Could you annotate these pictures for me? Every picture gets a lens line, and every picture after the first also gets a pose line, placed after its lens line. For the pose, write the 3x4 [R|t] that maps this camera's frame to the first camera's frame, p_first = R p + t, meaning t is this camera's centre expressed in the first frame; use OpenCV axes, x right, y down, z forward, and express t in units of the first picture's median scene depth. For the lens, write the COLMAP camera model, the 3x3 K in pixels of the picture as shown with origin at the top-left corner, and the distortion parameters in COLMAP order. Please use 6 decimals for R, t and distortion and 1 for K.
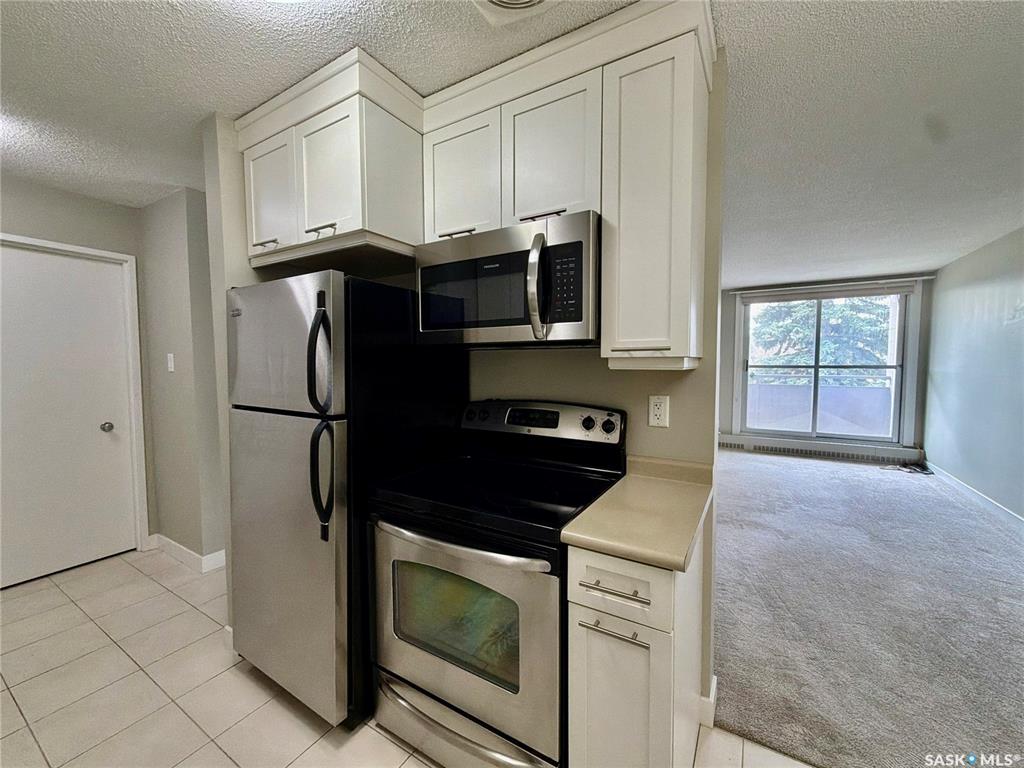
lens RADIAL K [[407.6, 0, 513.4], [0, 407.6, 384.9], [0, 0, 1]] dist [0.002197, 0.000211]
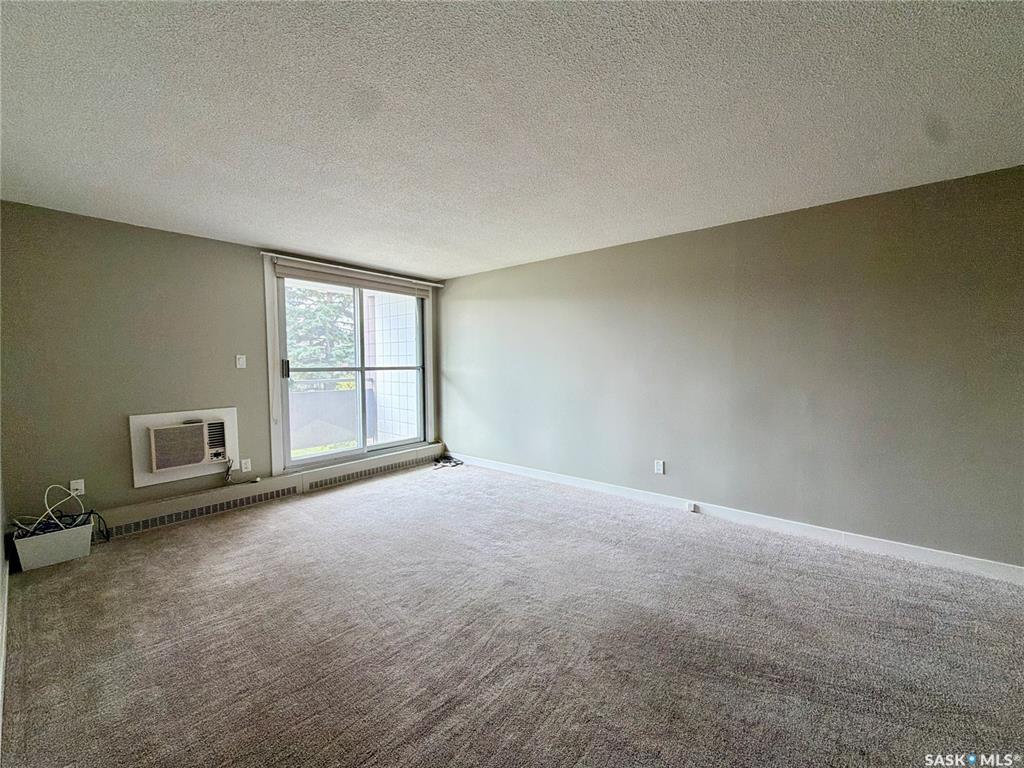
lens RADIAL K [[407.6, 0, 513.4], [0, 407.6, 384.9], [0, 0, 1]] dist [0.002197, 0.000211]
pose [[0.144701, -0.051130, 0.988153, -0.042301], [0.063189, 0.997103, 0.042340, -0.030302], [-0.987456, 0.056313, 0.147513, 0.633275]]
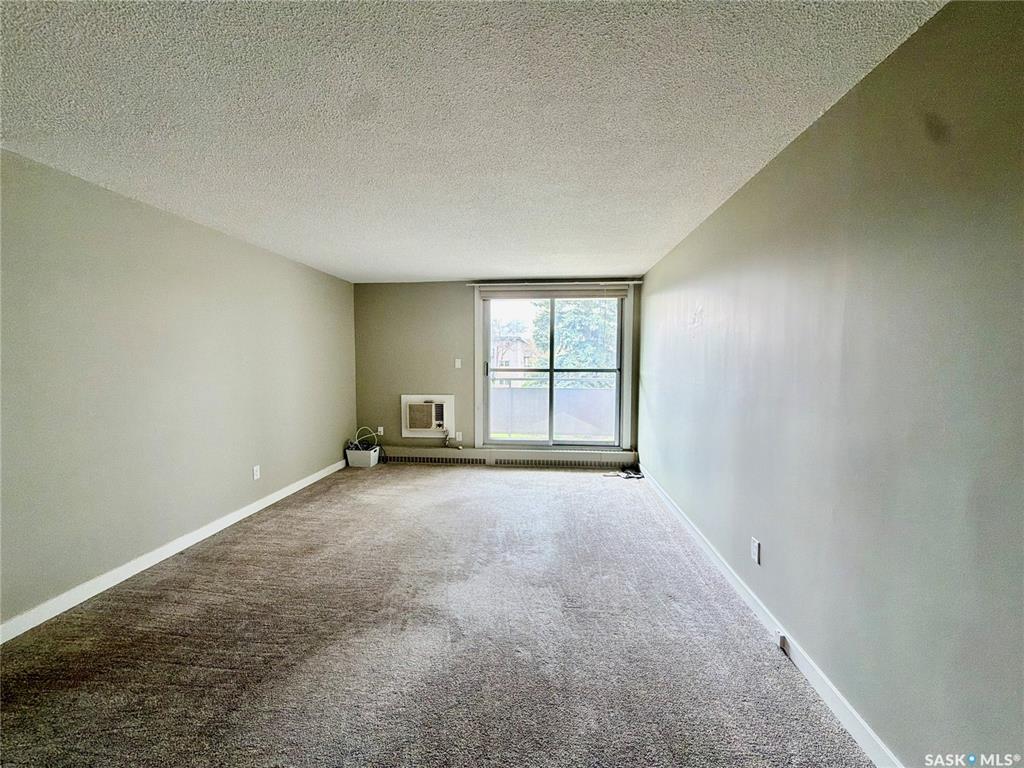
lens RADIAL K [[407.6, 0, 513.4], [0, 407.6, 384.9], [0, 0, 1]] dist [0.002197, 0.000211]
pose [[0.898873, -0.021094, 0.437702, 0.281146], [0.019703, 0.999776, 0.007719, -0.022104], [-0.437767, 0.001685, 0.899087, 0.218654]]
